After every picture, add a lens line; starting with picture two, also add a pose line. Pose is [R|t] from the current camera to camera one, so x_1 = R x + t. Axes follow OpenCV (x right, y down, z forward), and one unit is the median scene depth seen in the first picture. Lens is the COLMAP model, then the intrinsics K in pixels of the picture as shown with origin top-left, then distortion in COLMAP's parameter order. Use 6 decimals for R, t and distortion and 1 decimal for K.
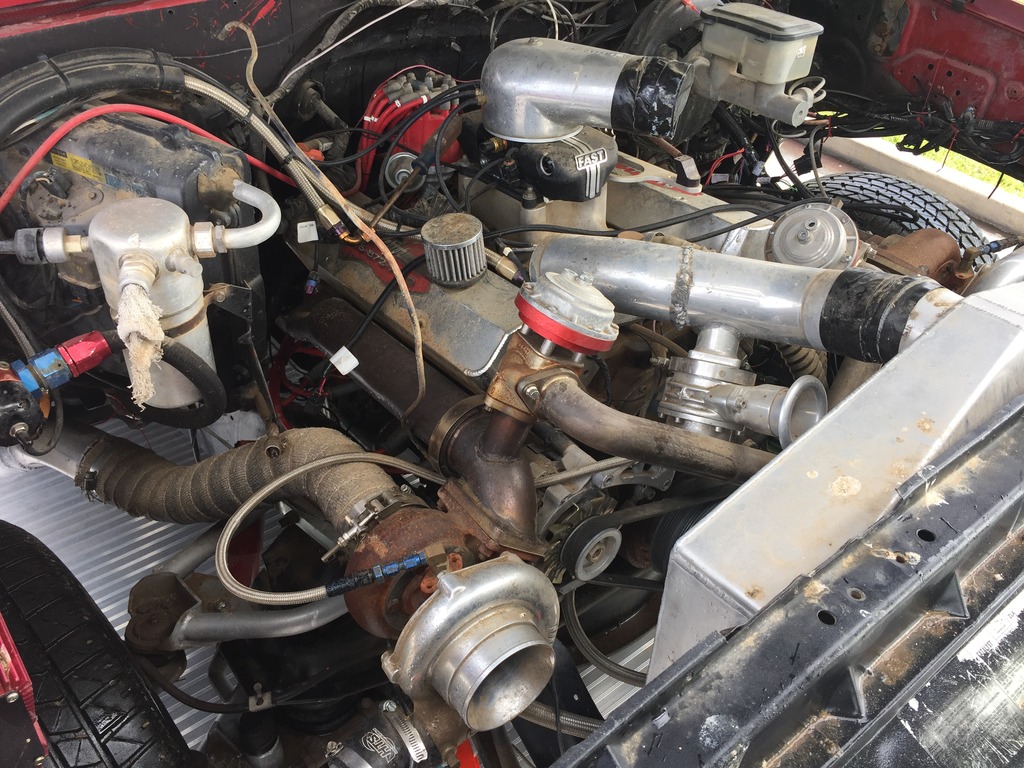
lens RADIAL K [[887.8, 0, 512.0], [0, 887.8, 384.0], [0, 0, 1]] dist [0.067518, -0.106360]
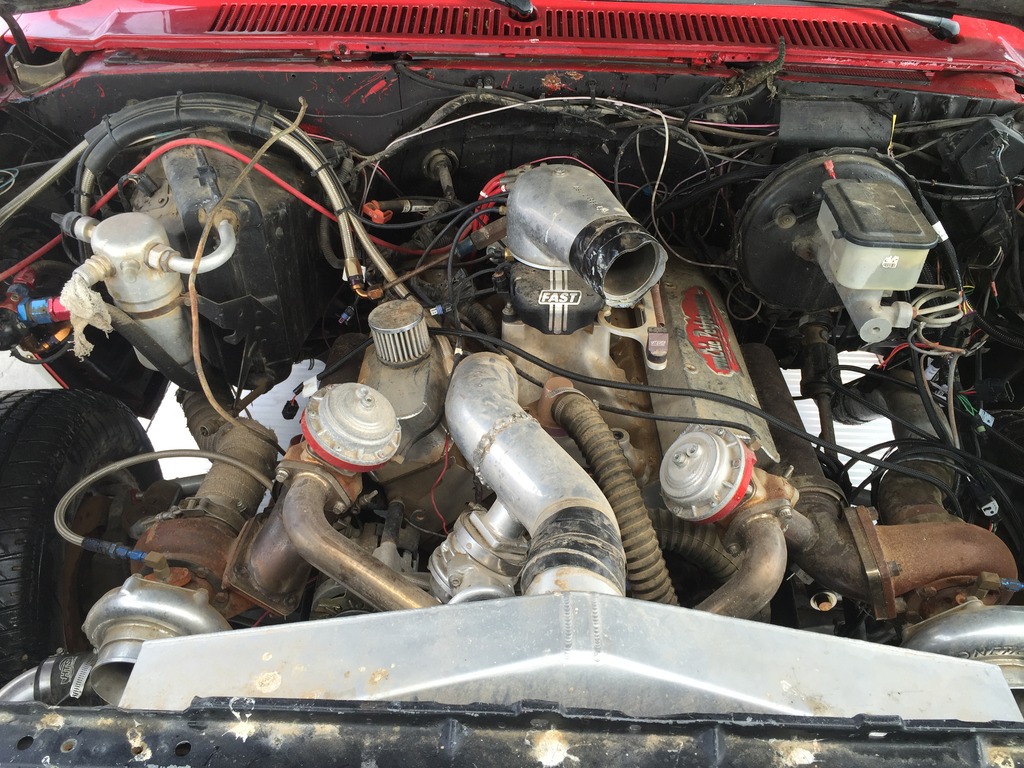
lens RADIAL K [[887.8, 0, 512.0], [0, 887.8, 384.0], [0, 0, 1]] dist [0.067518, -0.106360]
pose [[0.758026, 0.386369, -0.525468, 0.640427], [-0.383194, 0.915766, 0.120563, -0.277879], [0.527787, 0.109966, 0.842228, 0.154920]]
